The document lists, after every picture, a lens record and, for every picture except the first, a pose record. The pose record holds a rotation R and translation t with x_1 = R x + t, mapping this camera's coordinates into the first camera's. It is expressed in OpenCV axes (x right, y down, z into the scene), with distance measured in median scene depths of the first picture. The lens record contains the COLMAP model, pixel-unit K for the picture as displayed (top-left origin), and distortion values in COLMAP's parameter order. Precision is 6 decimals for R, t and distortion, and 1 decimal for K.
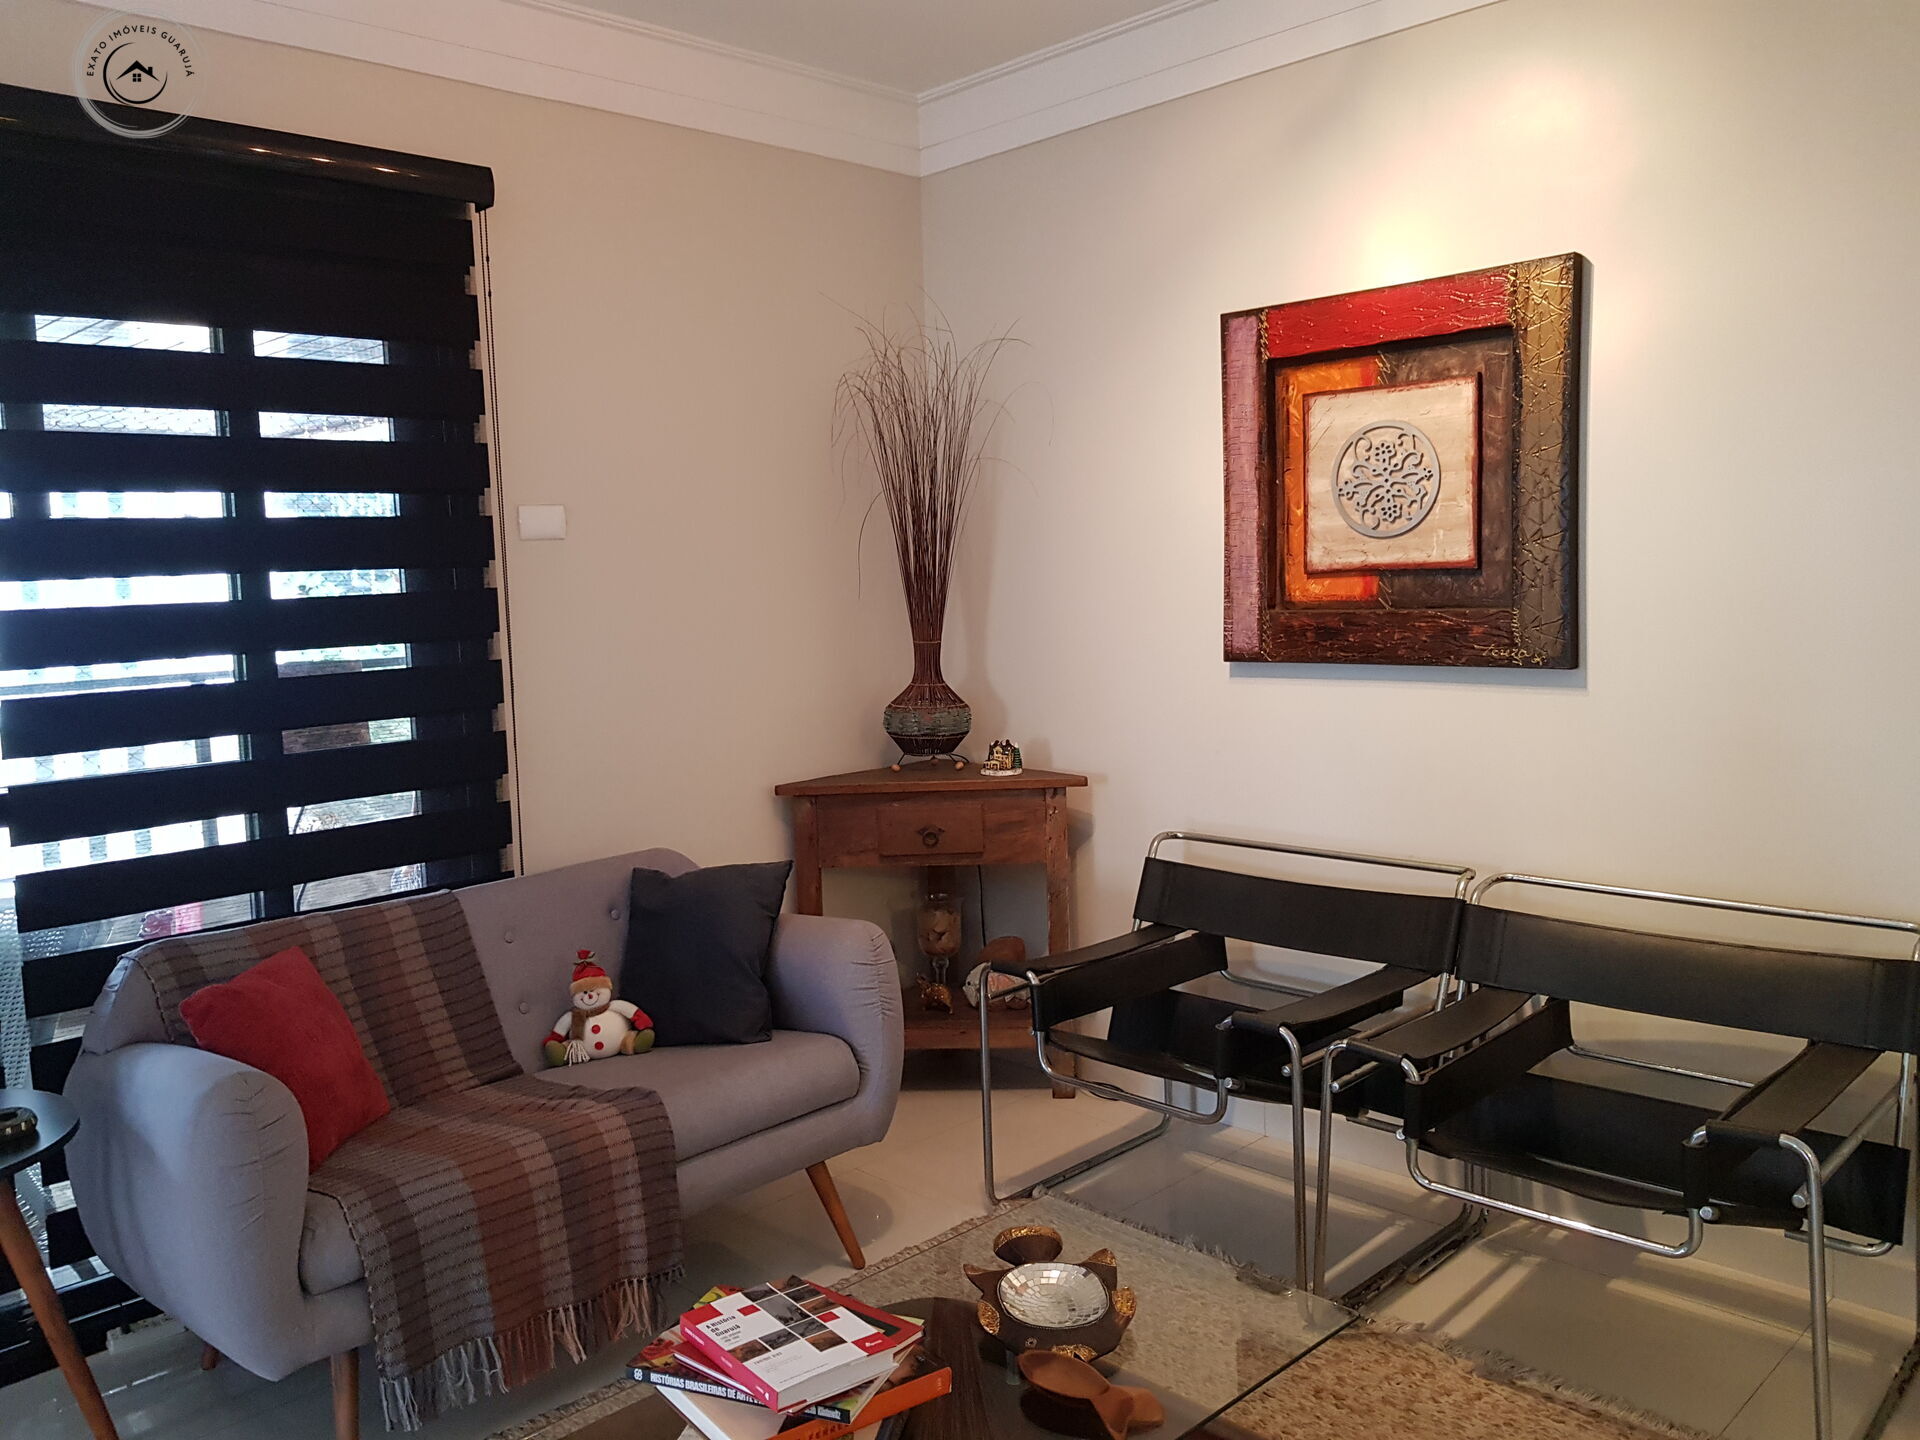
lens RADIAL K [[1507.2, 0, 953.3], [0, 1507.2, 730.8], [0, 0, 1]] dist [0.073396, -0.115988]
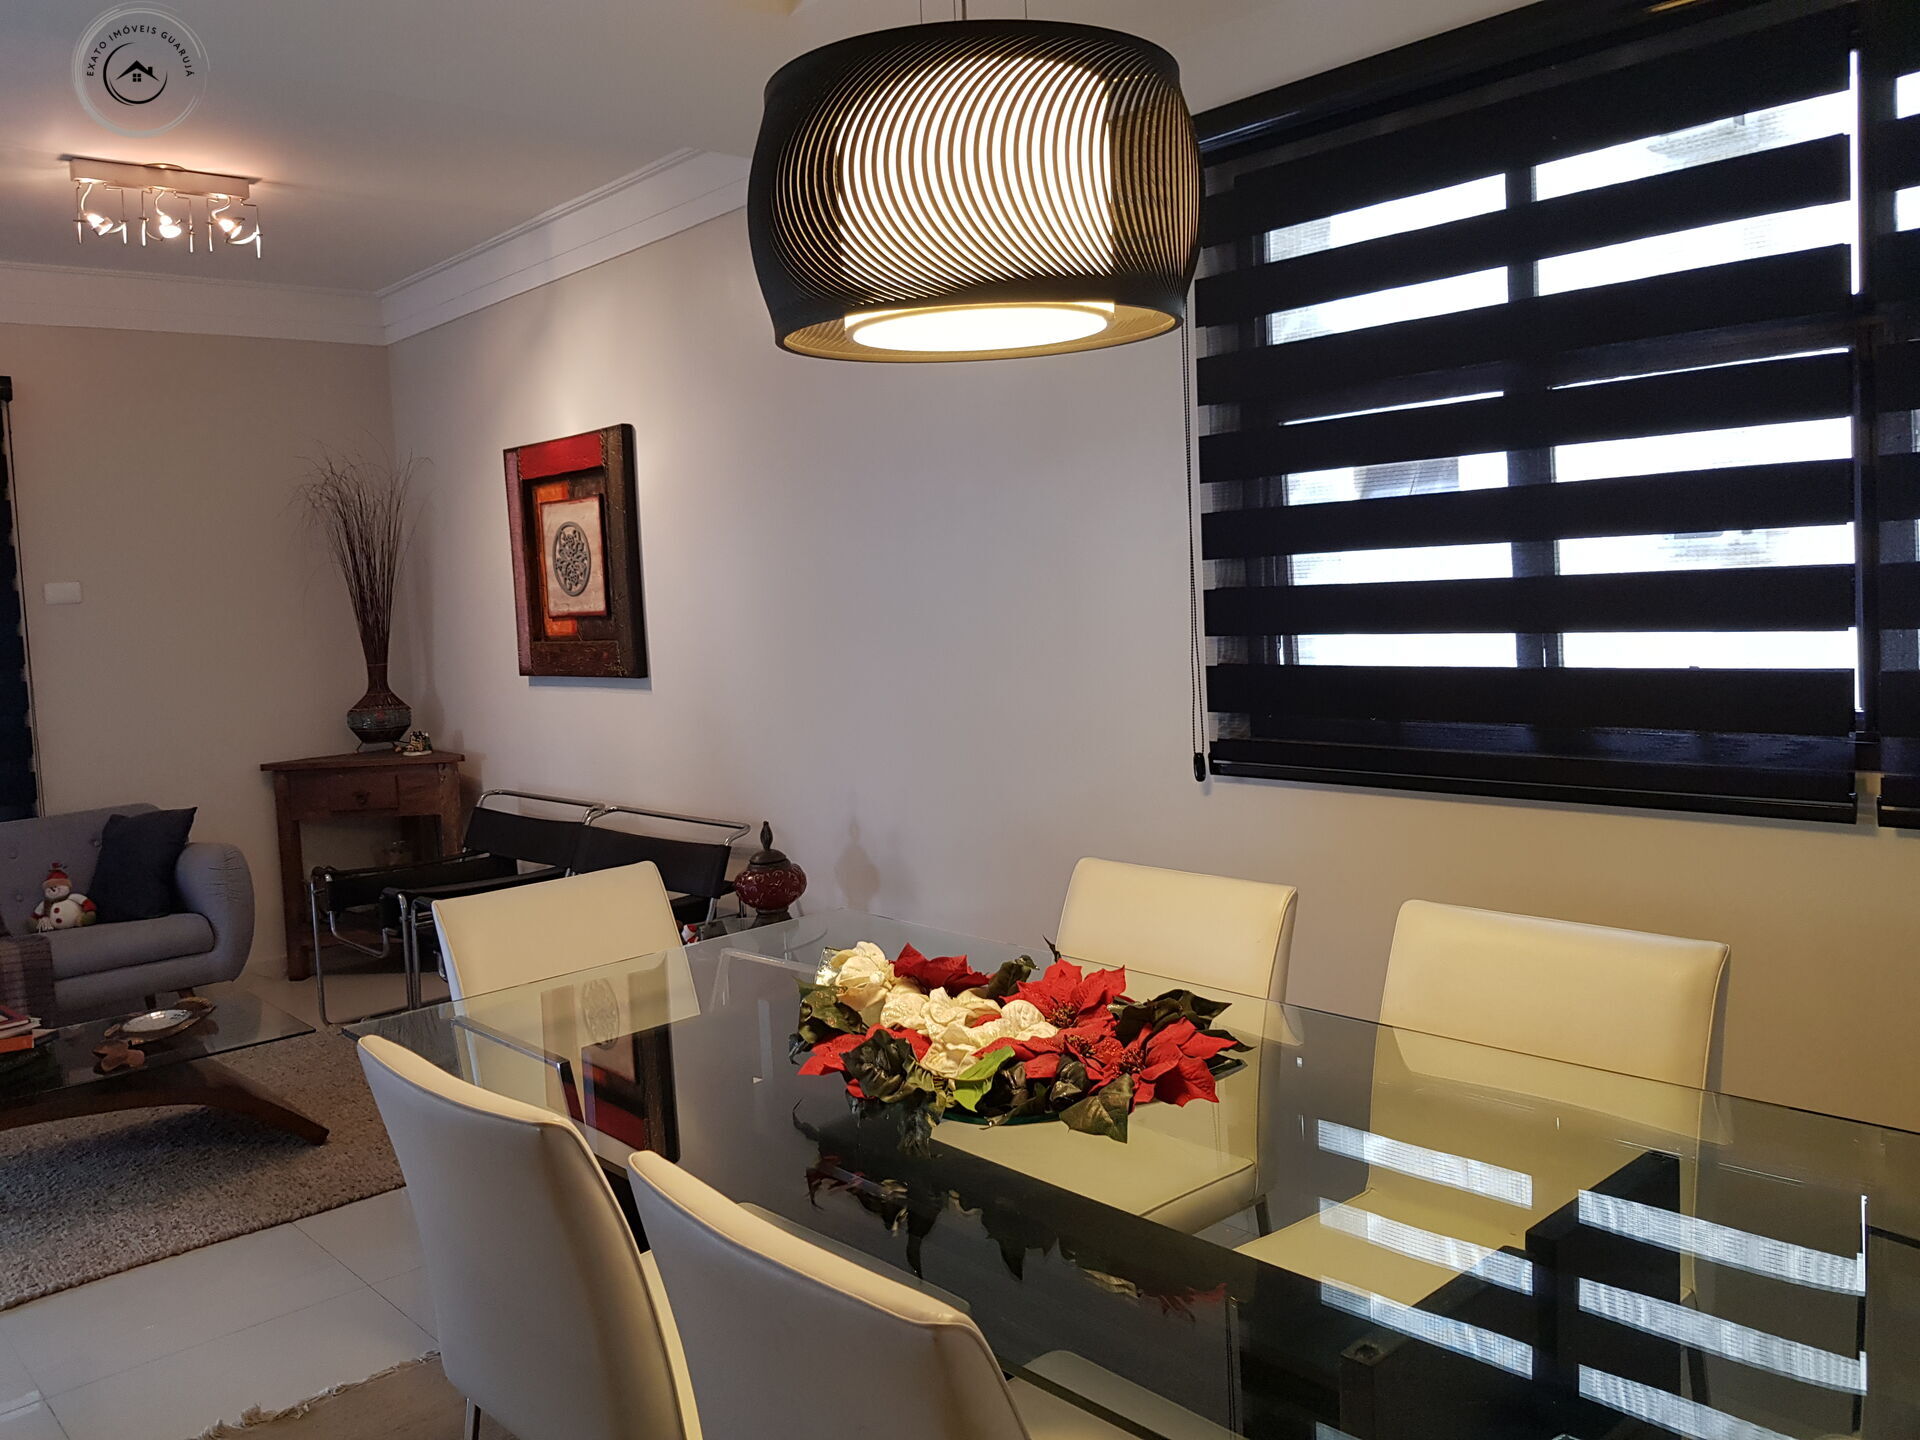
lens RADIAL K [[1507.2, 0, 956.8], [0, 1507.2, 711.5], [0, 0, 1]] dist [0.073396, -0.115988]
pose [[0.998574, -0.013088, -0.051760, 0.775890], [0.011878, 0.999650, -0.023631, 0.034600], [0.052051, 0.022982, 0.998380, -0.548239]]
